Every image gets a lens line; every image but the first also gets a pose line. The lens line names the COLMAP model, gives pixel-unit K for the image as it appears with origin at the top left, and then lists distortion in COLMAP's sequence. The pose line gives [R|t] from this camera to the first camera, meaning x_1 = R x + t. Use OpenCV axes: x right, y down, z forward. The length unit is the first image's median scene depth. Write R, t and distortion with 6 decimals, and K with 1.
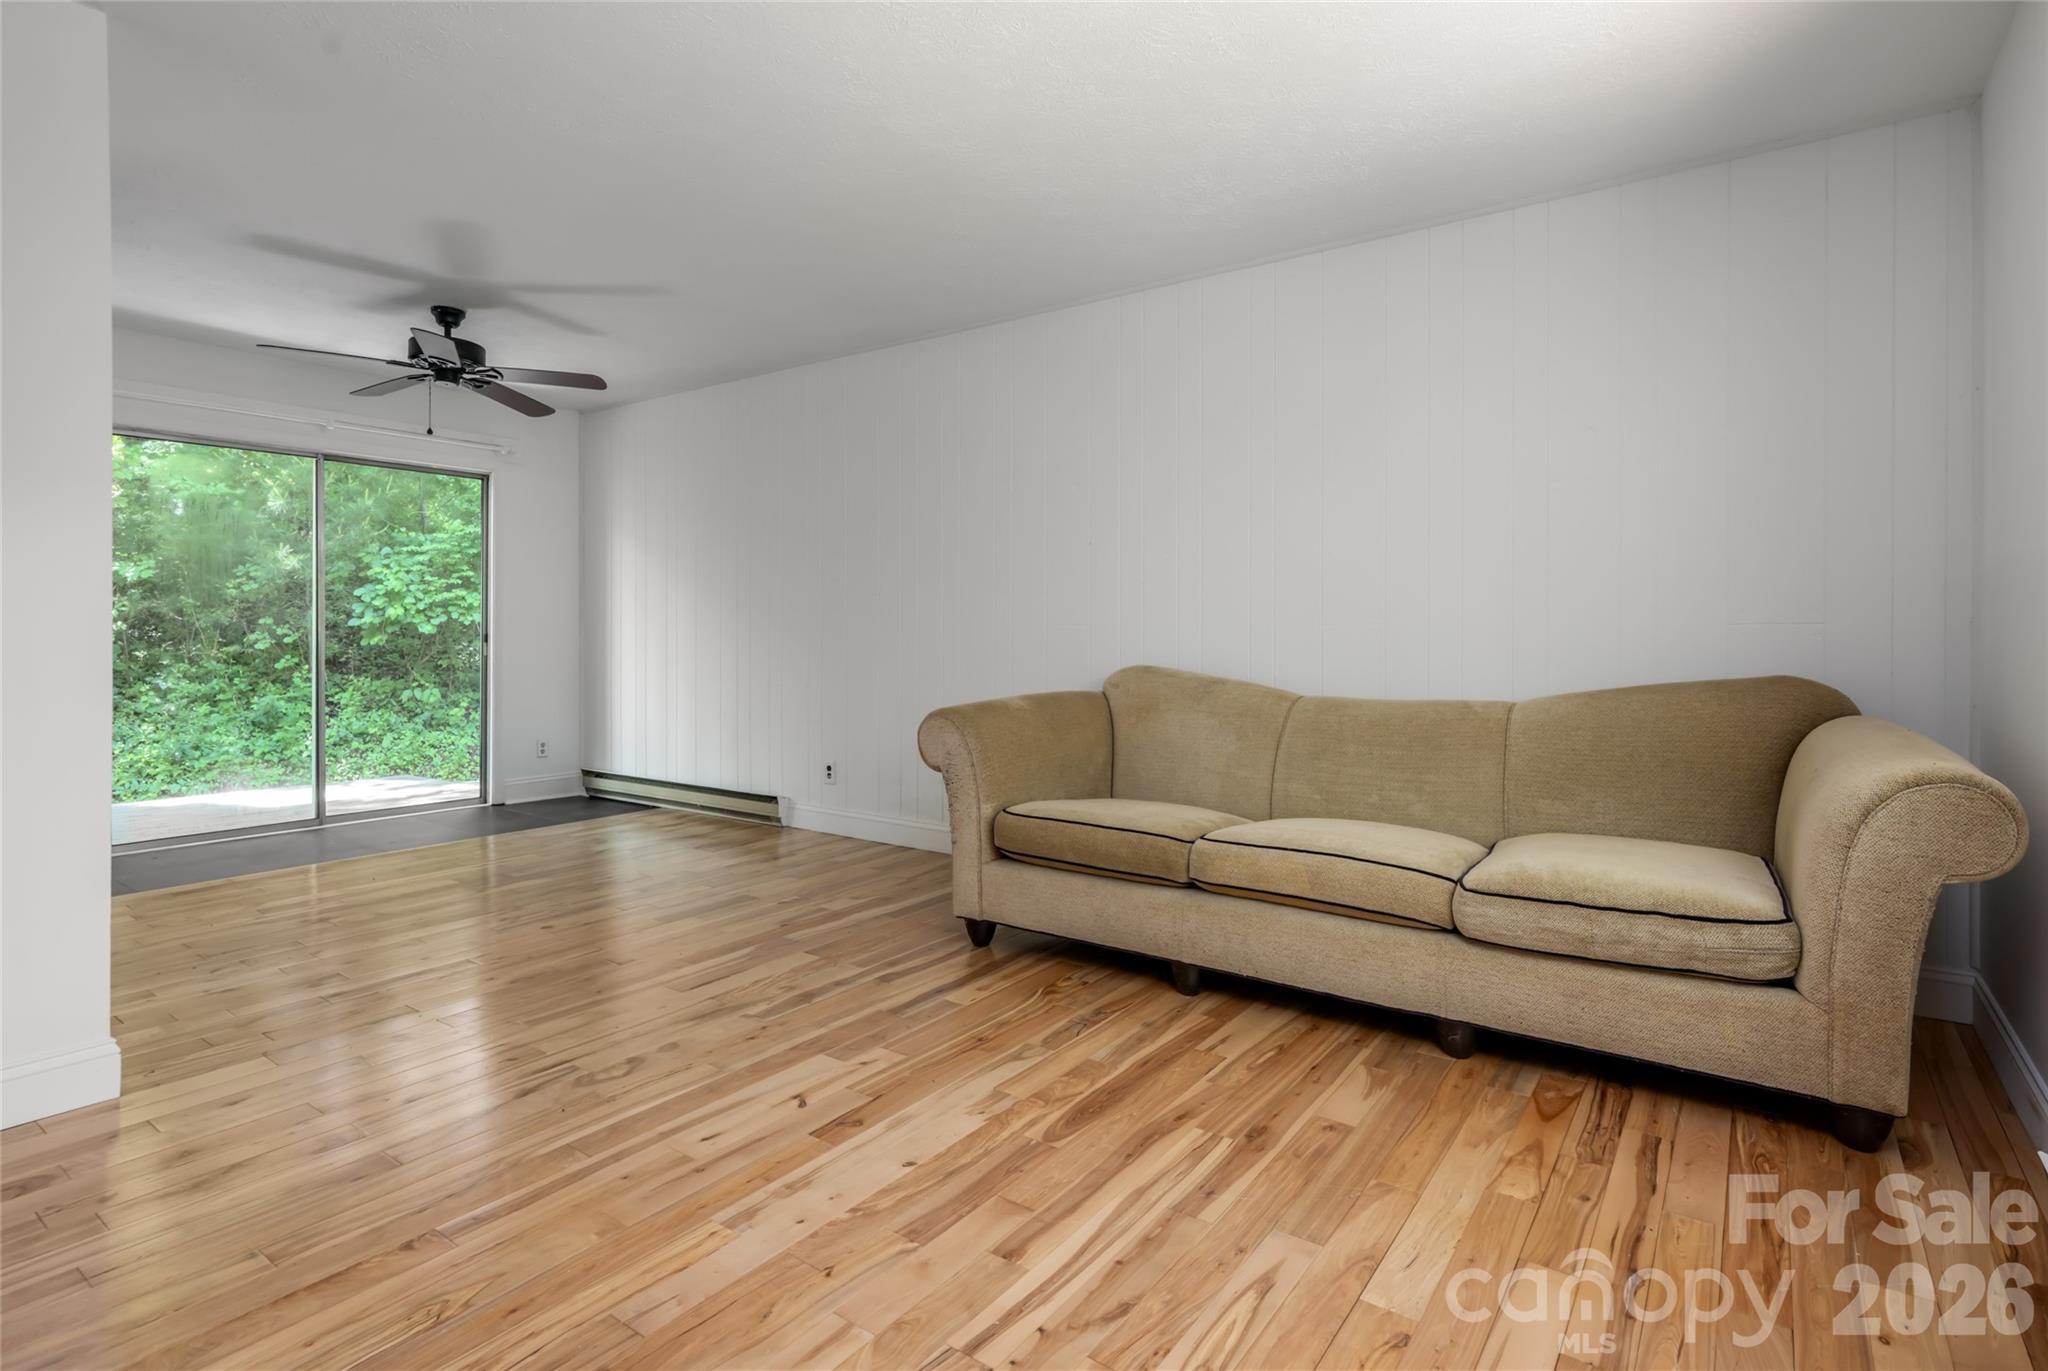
lens RADIAL K [[1019.3, 0, 1025.3], [0, 1019.3, 639.4], [0, 0, 1]] dist [0.000223, 0.000145]
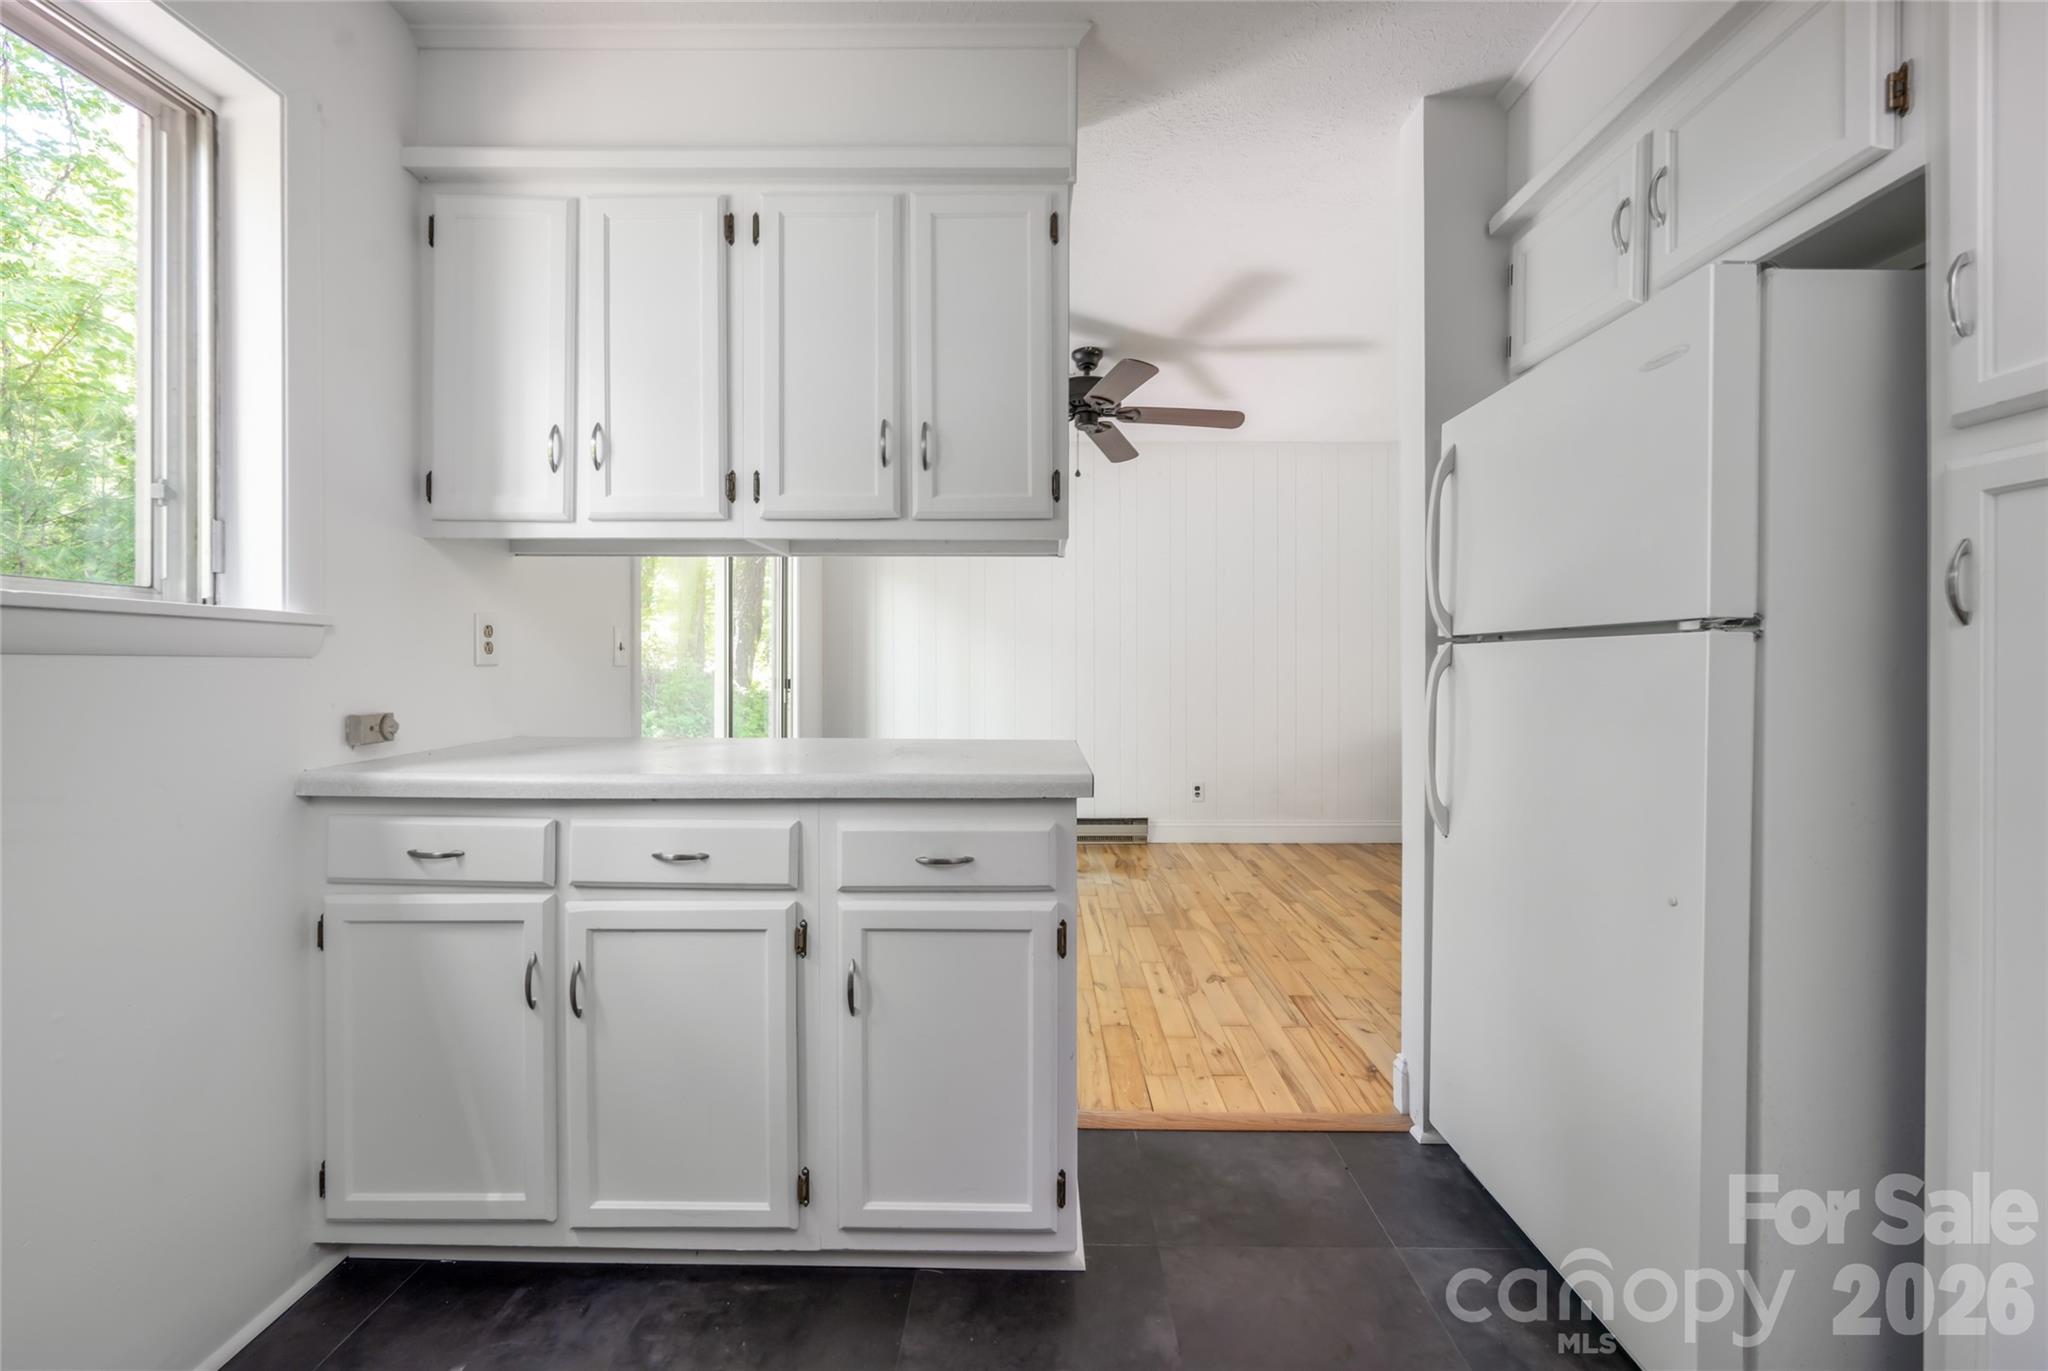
lens RADIAL K [[841.6, 0, 1025.8], [0, 841.6, 665.9], [0, 0, 1]] dist [0.000539, 0.000001]
pose [[0.820034, -0.006905, 0.572273, -1.057154], [0.007952, 0.999968, 0.000671, -0.020803], [-0.572259, 0.004000, 0.820063, 0.362325]]
